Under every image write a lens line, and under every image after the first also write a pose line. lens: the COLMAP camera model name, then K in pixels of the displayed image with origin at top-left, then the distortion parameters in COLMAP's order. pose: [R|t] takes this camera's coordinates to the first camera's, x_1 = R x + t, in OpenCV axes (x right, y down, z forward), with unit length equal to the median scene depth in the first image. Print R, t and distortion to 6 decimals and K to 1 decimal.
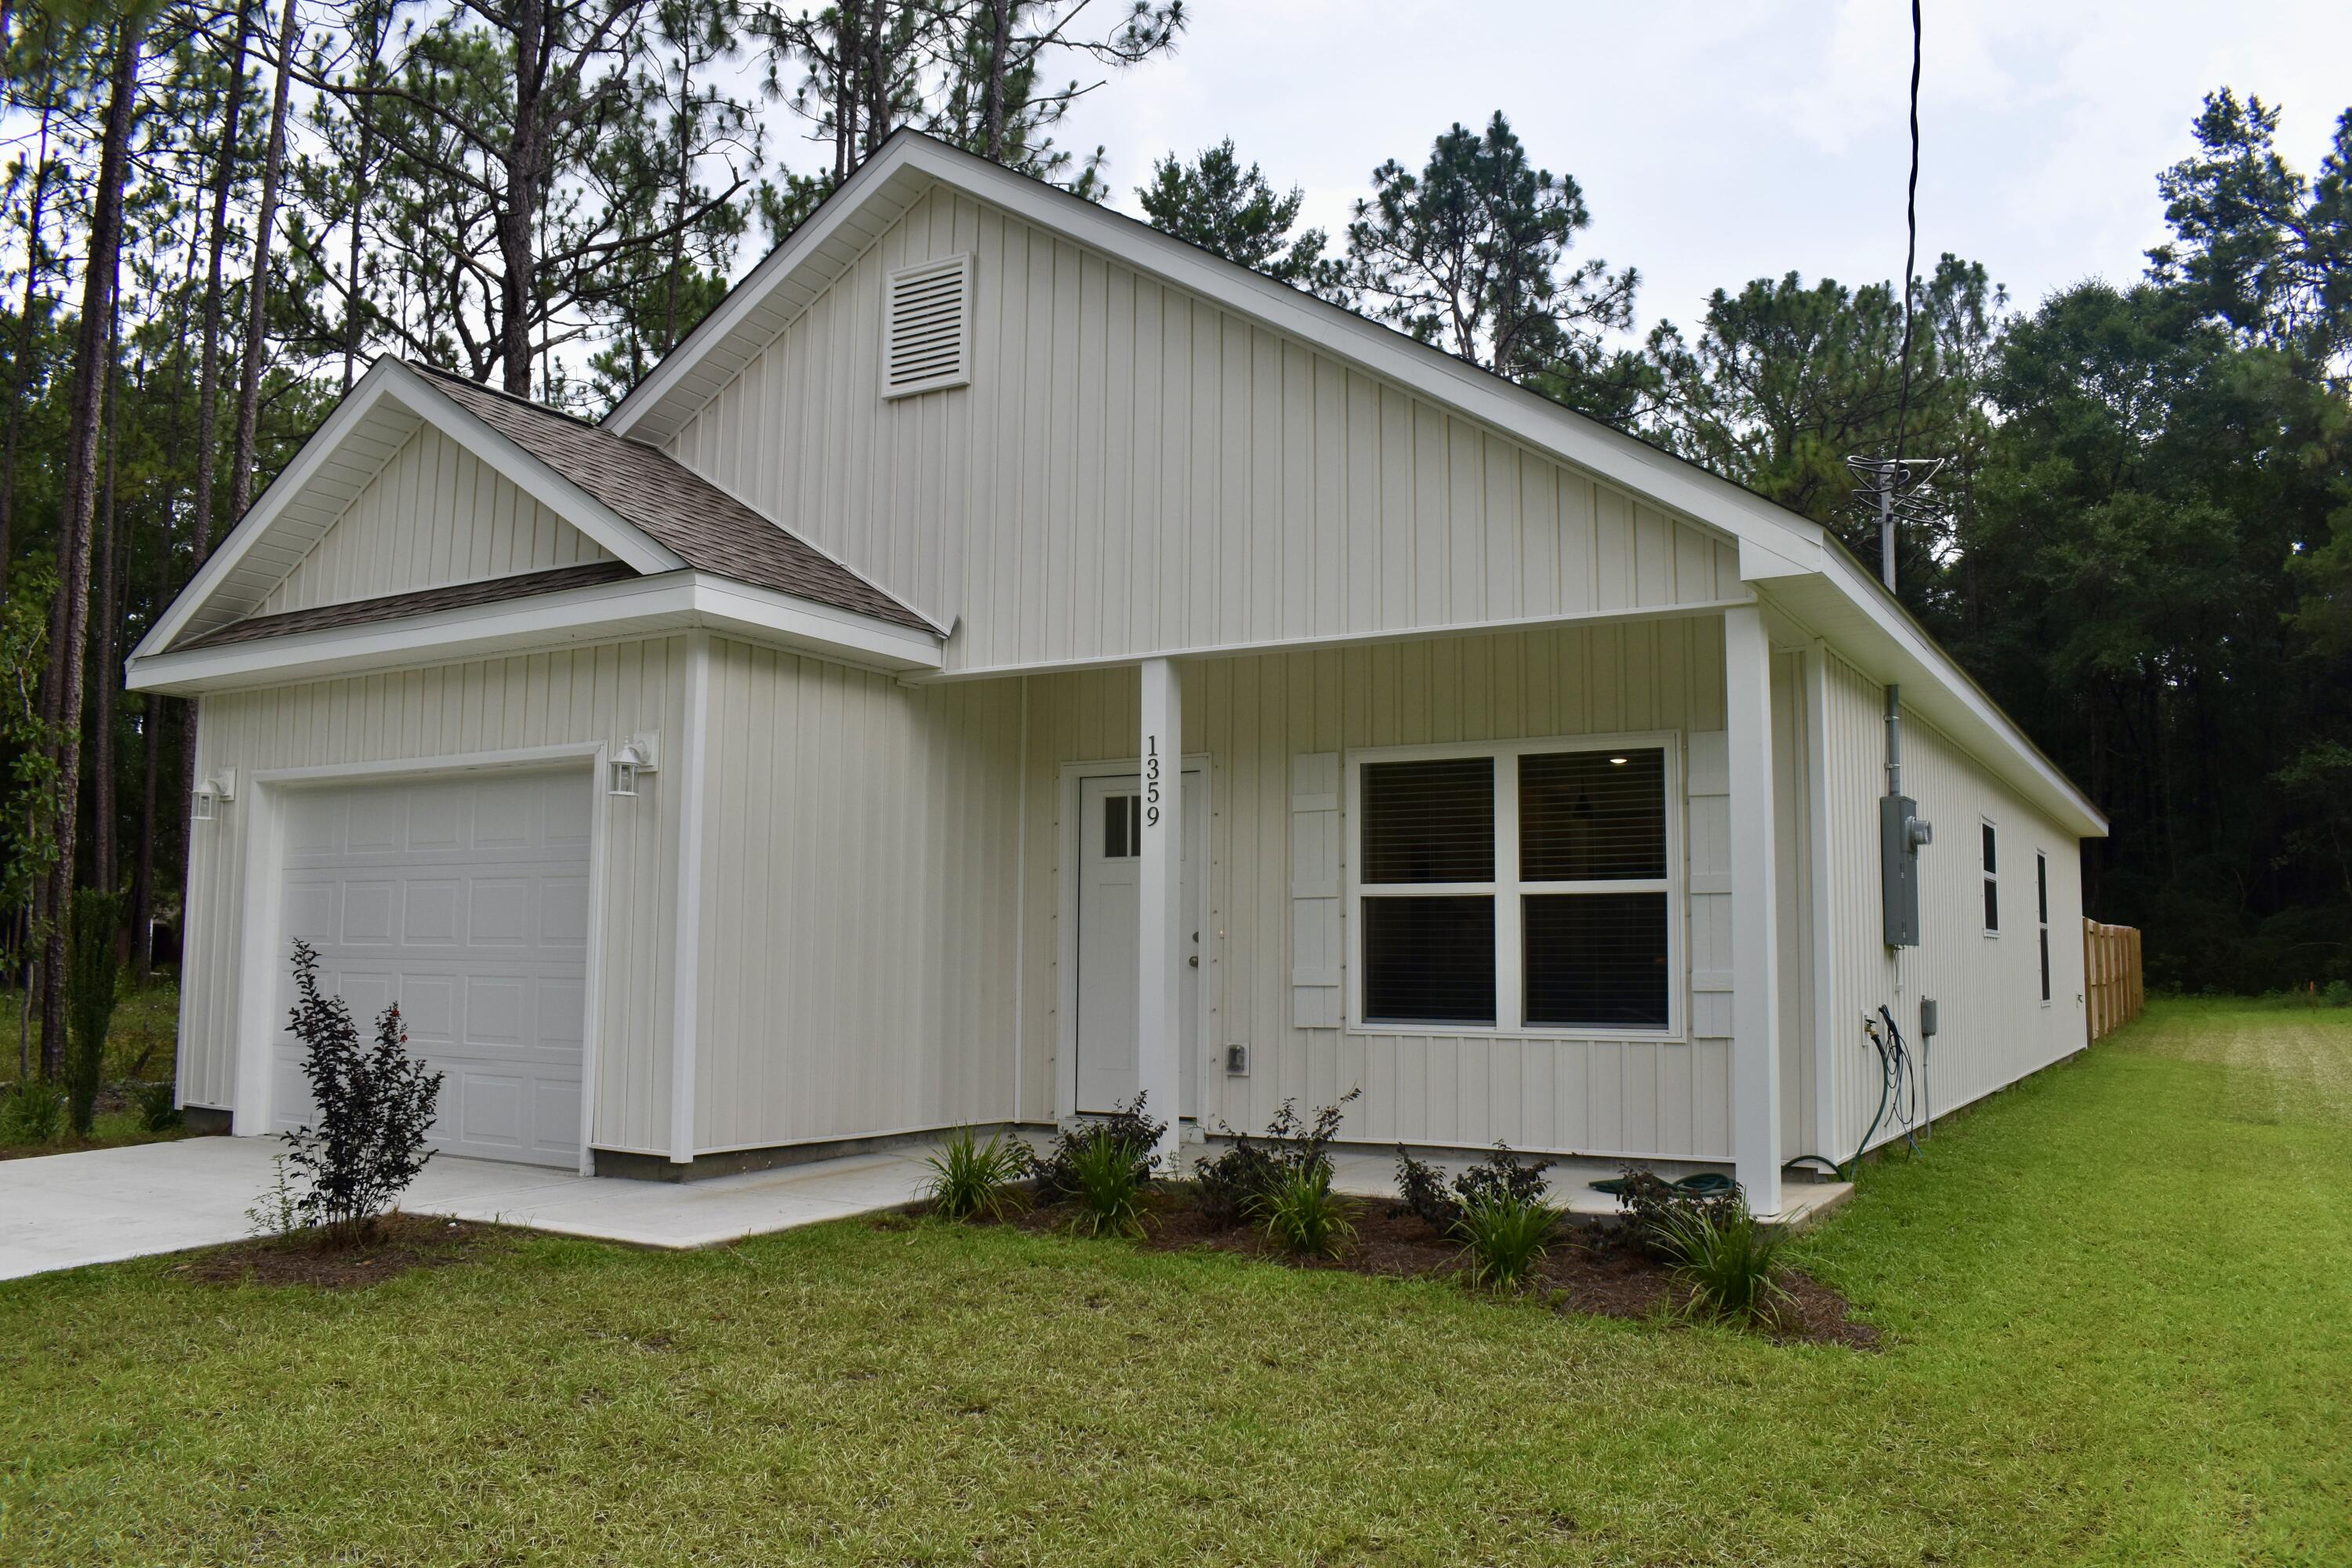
lens RADIAL K [[1822.7, 0, 1171.1], [0, 1822.7, 775.3], [0, 0, 1]] dist [-0.099335, 0.022887]
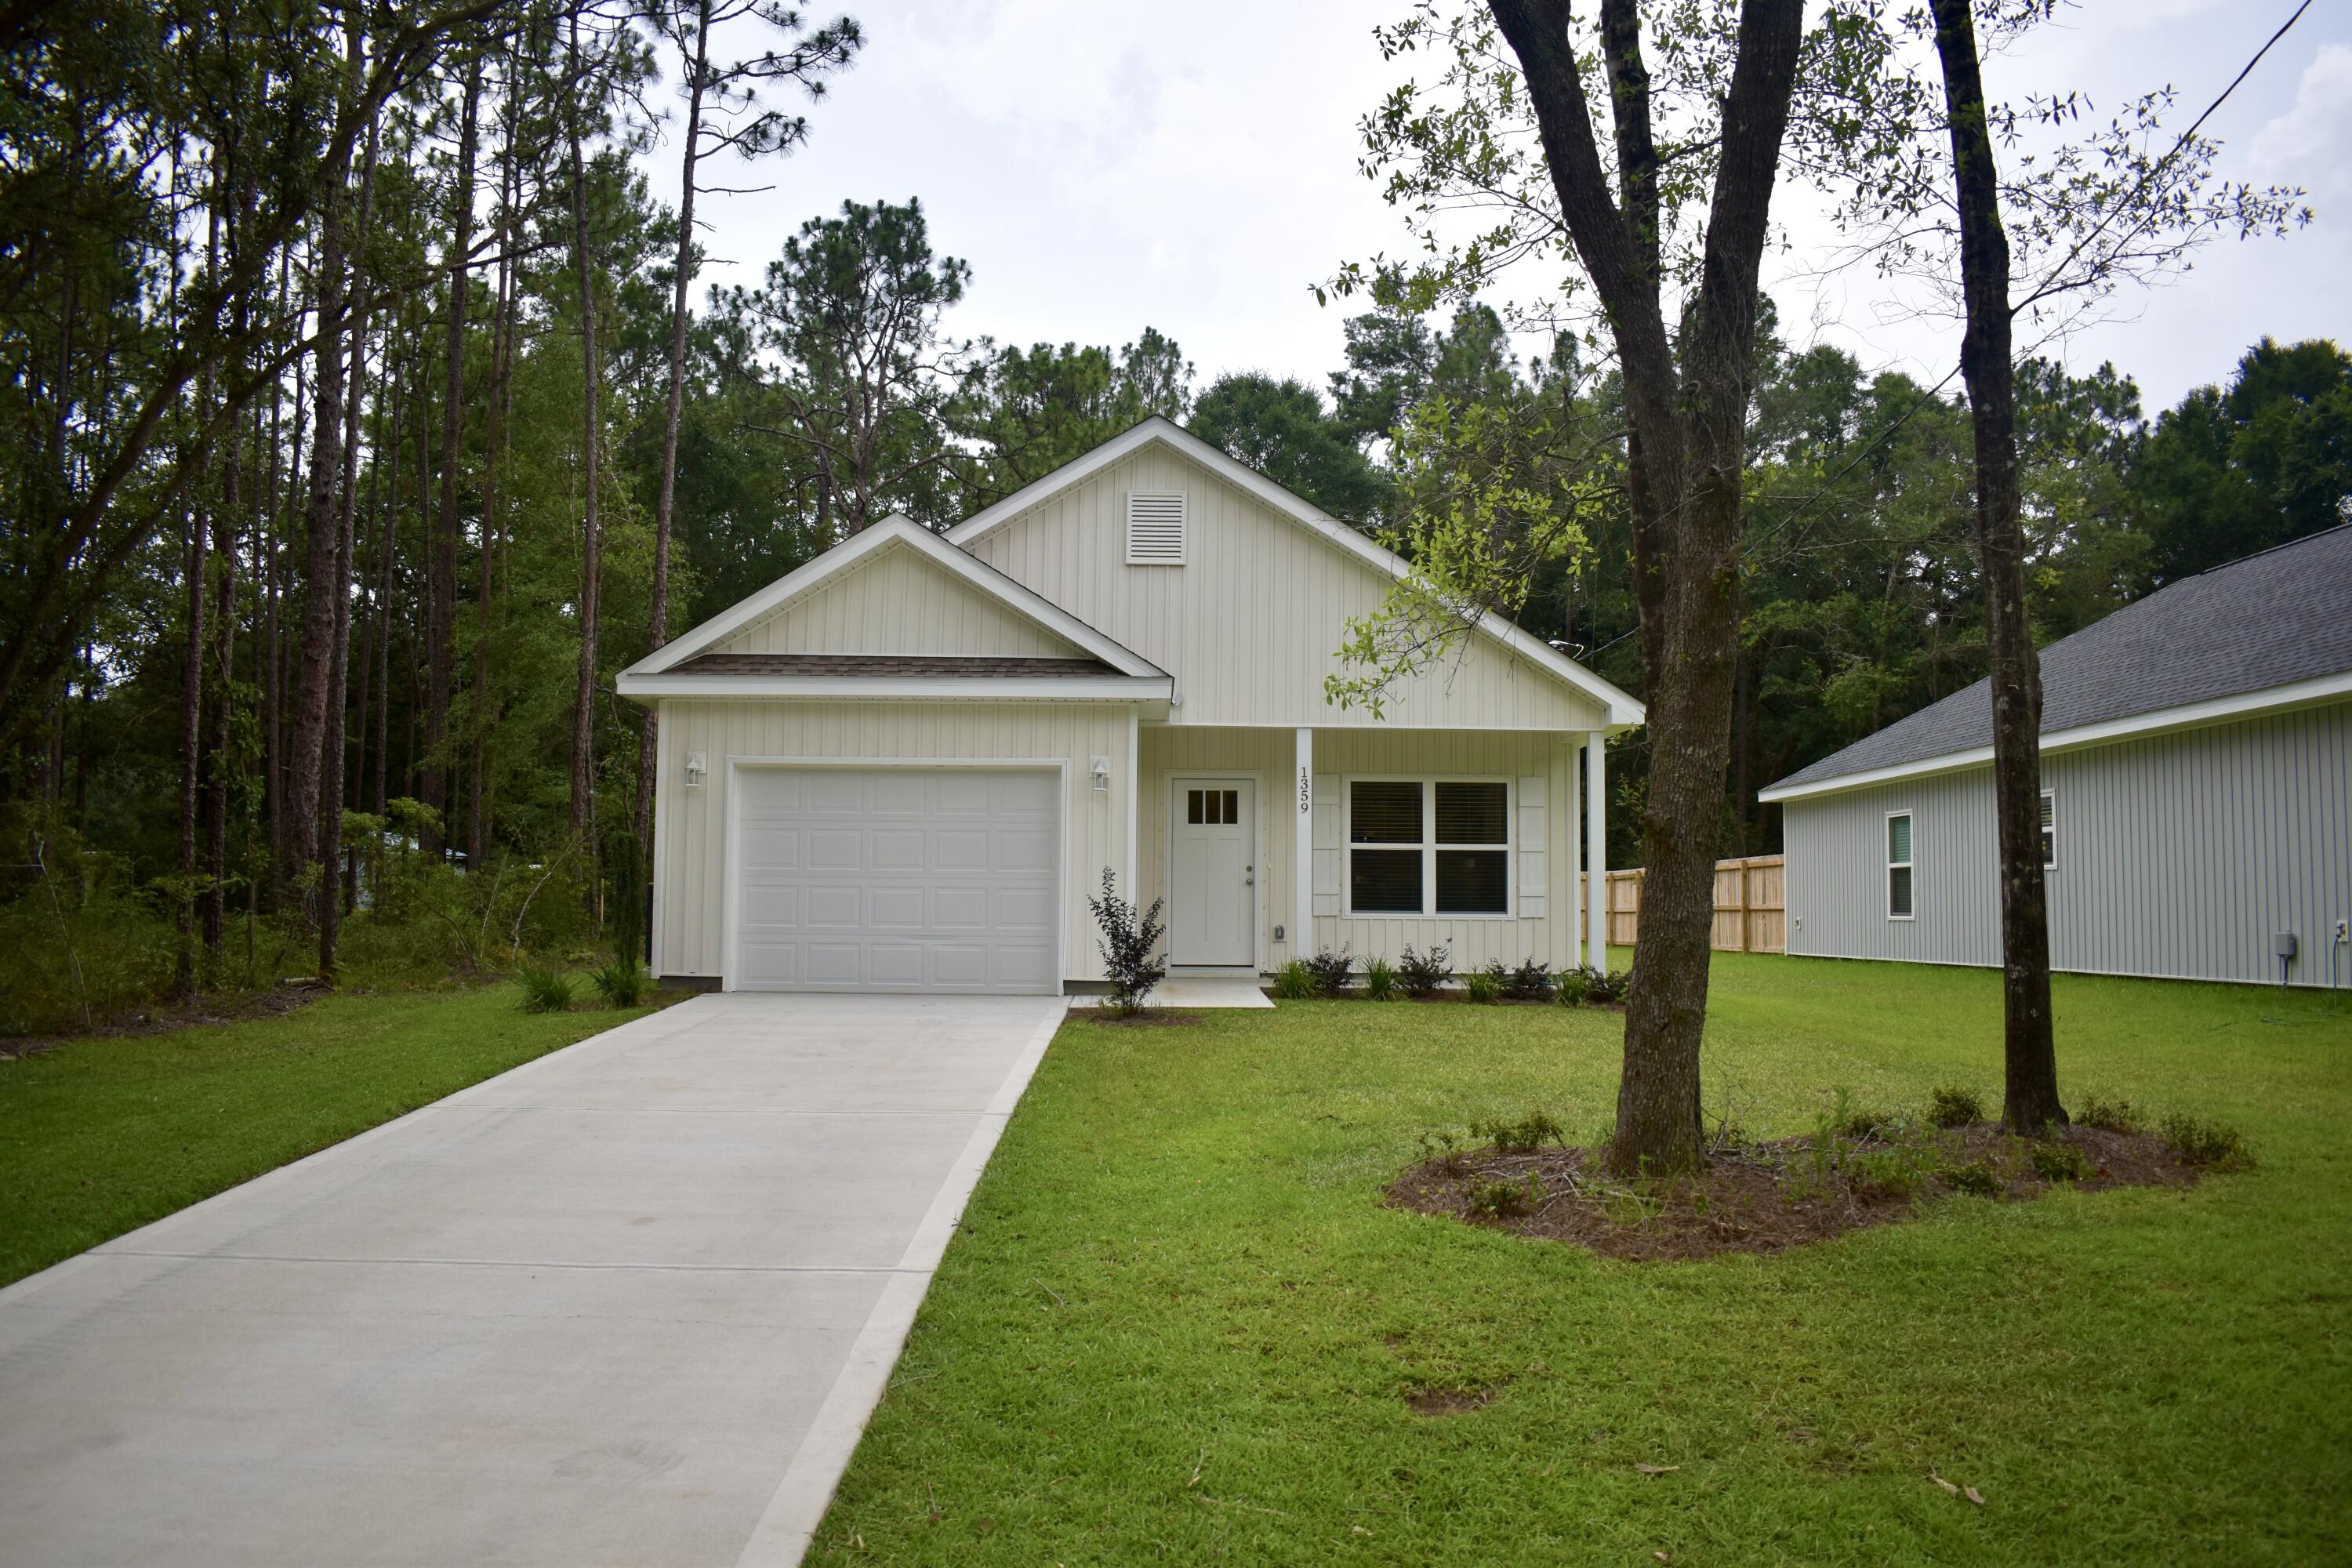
lens RADIAL K [[1822.7, 0, 1181.5], [0, 1822.7, 789.0], [0, 0, 1]] dist [-0.099335, 0.022887]
pose [[0.850432, 0.033962, 0.524988, -1.035475], [-0.055690, 0.998119, 0.025643, -0.036817], [-0.523130, -0.051044, 0.850723, -0.549987]]
